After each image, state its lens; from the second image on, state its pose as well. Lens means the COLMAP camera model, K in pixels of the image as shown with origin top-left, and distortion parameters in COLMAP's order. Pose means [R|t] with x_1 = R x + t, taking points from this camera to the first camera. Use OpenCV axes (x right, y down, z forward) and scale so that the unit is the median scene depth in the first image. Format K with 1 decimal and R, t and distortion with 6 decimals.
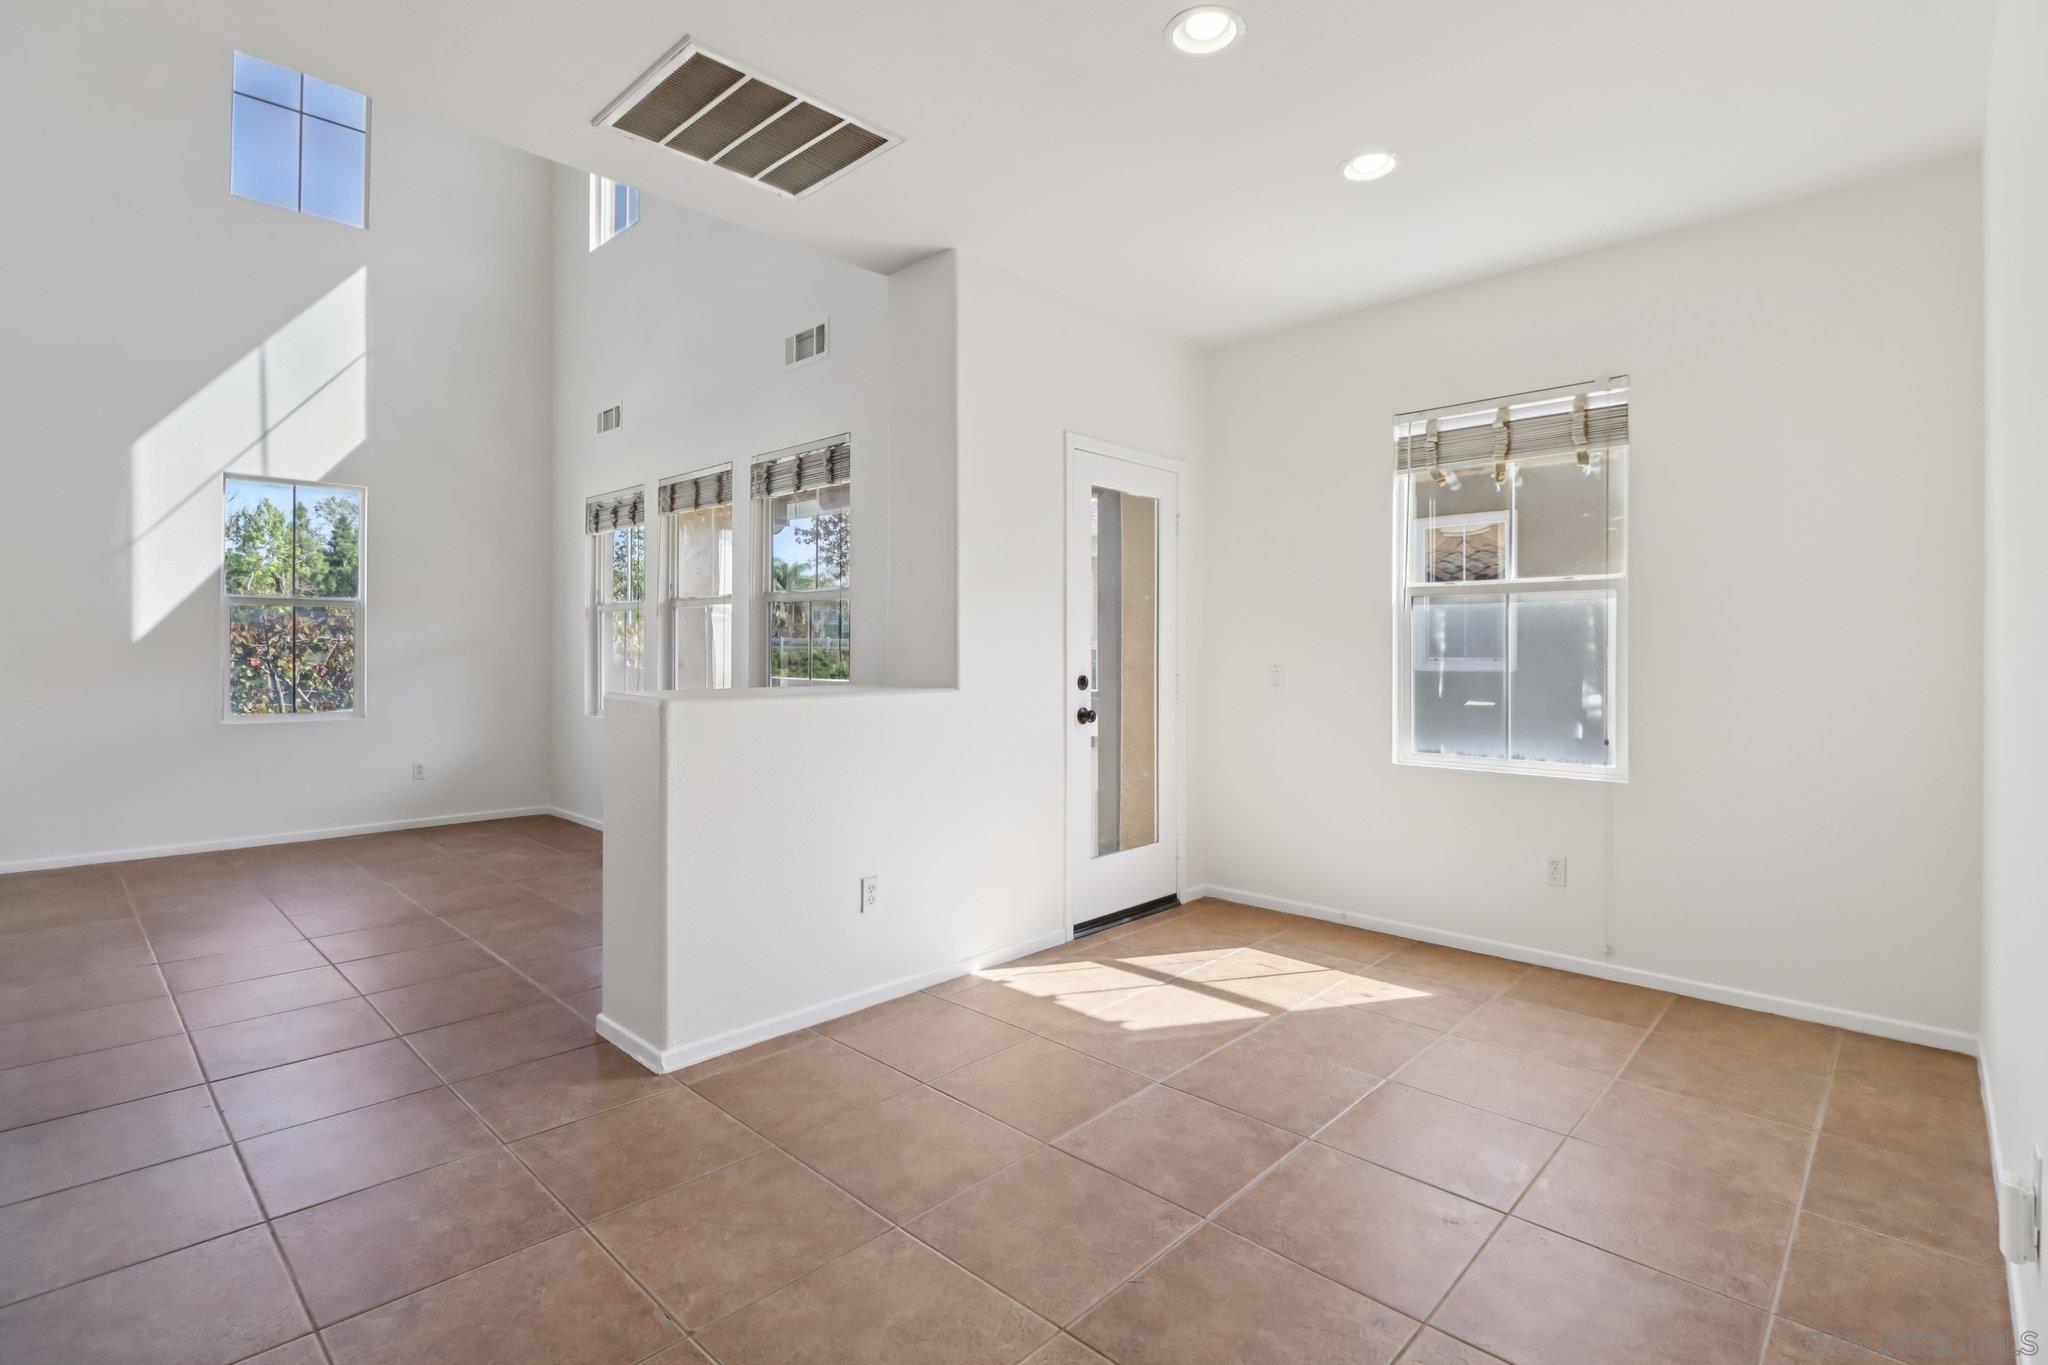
lens RADIAL K [[958.9, 0, 1026.6], [0, 958.9, 643.7], [0, 0, 1]] dist [-0.003573, -0.008776]
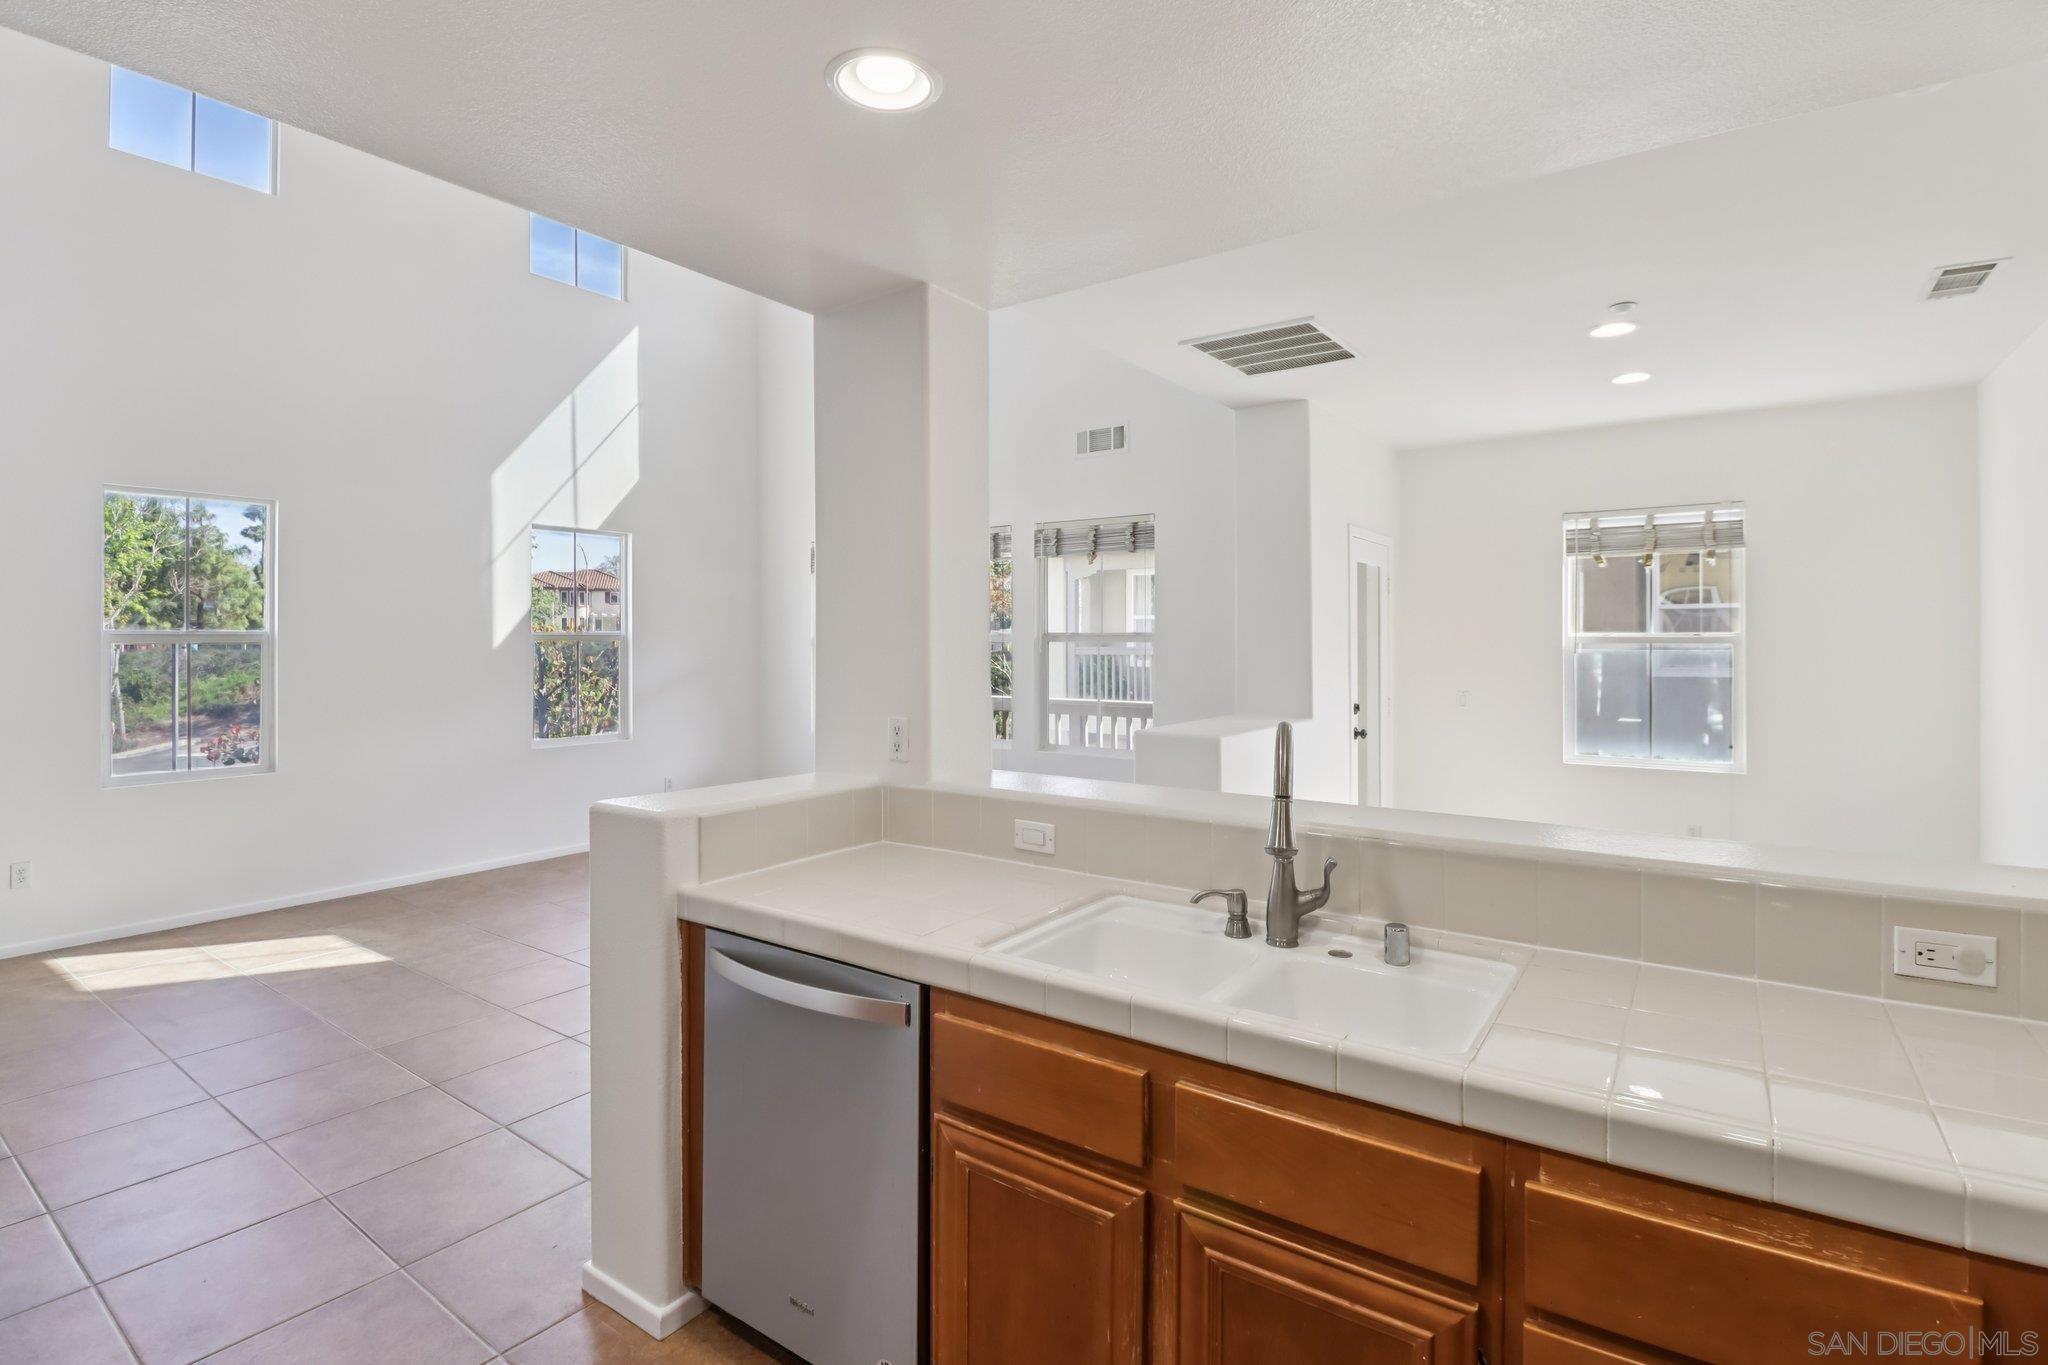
lens RADIAL K [[958.9, 0, 1029.4], [0, 958.9, 628.2], [0, 0, 1]] dist [-0.003573, -0.008776]
pose [[0.990156, -0.003848, 0.139919, -0.642693], [0.004613, 0.999976, -0.005146, -0.074562], [-0.139896, 0.005740, 0.990150, -0.300320]]
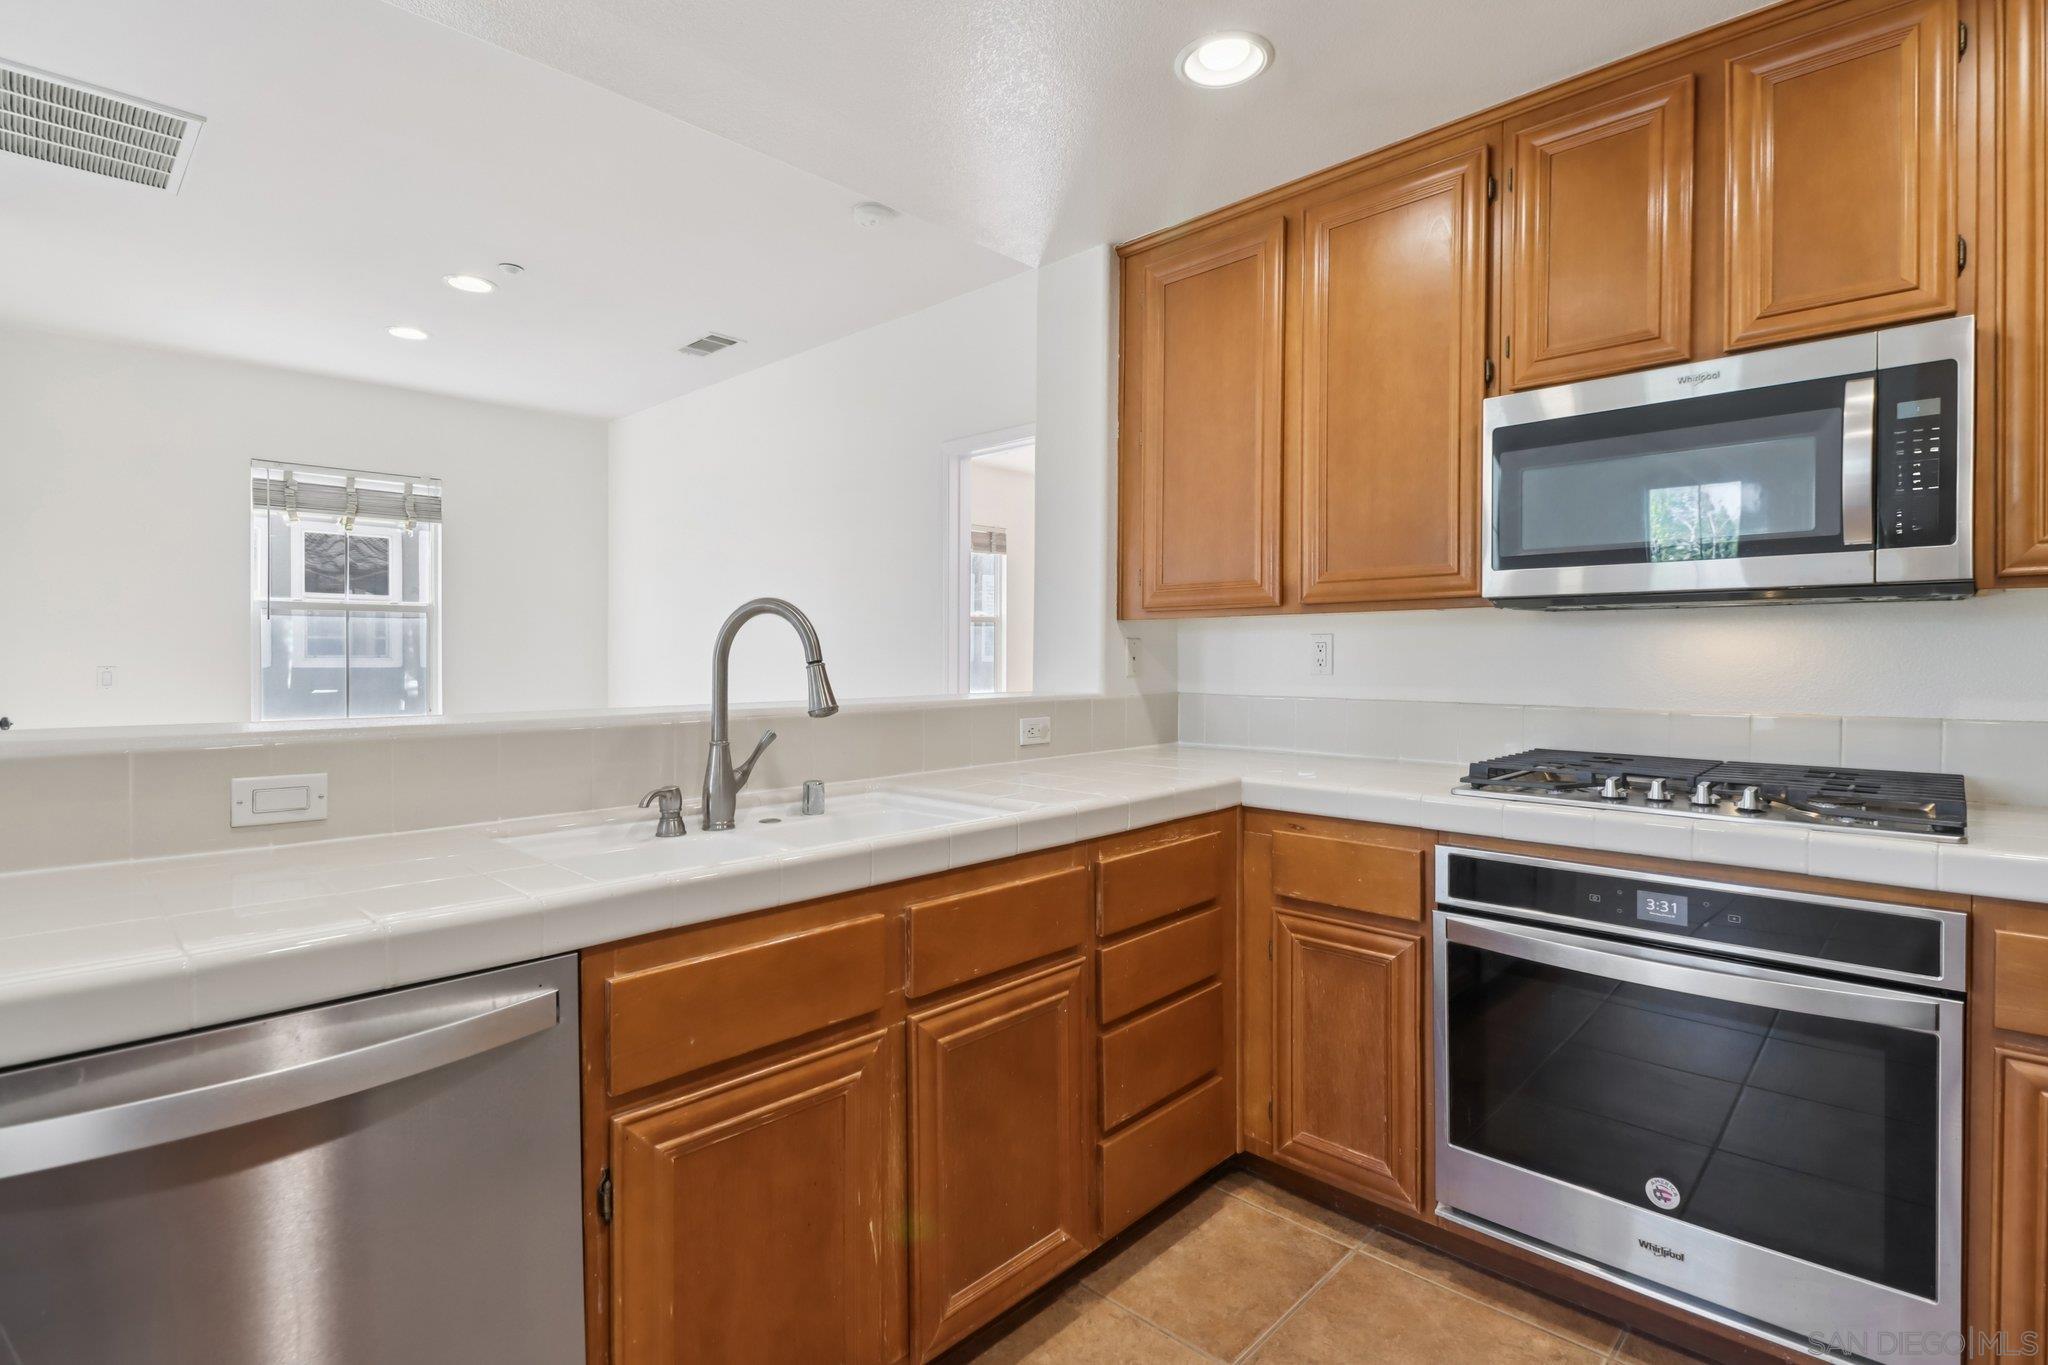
lens RADIAL K [[958.9, 0, 1041.4], [0, 958.9, 670.9], [0, 0, 1]] dist [-0.003573, -0.008776]
pose [[0.003019, -0.023200, 0.999726, -0.910323], [-0.012991, 0.999646, 0.023237, -0.011229], [-0.999911, -0.013057, 0.002716, -0.011655]]
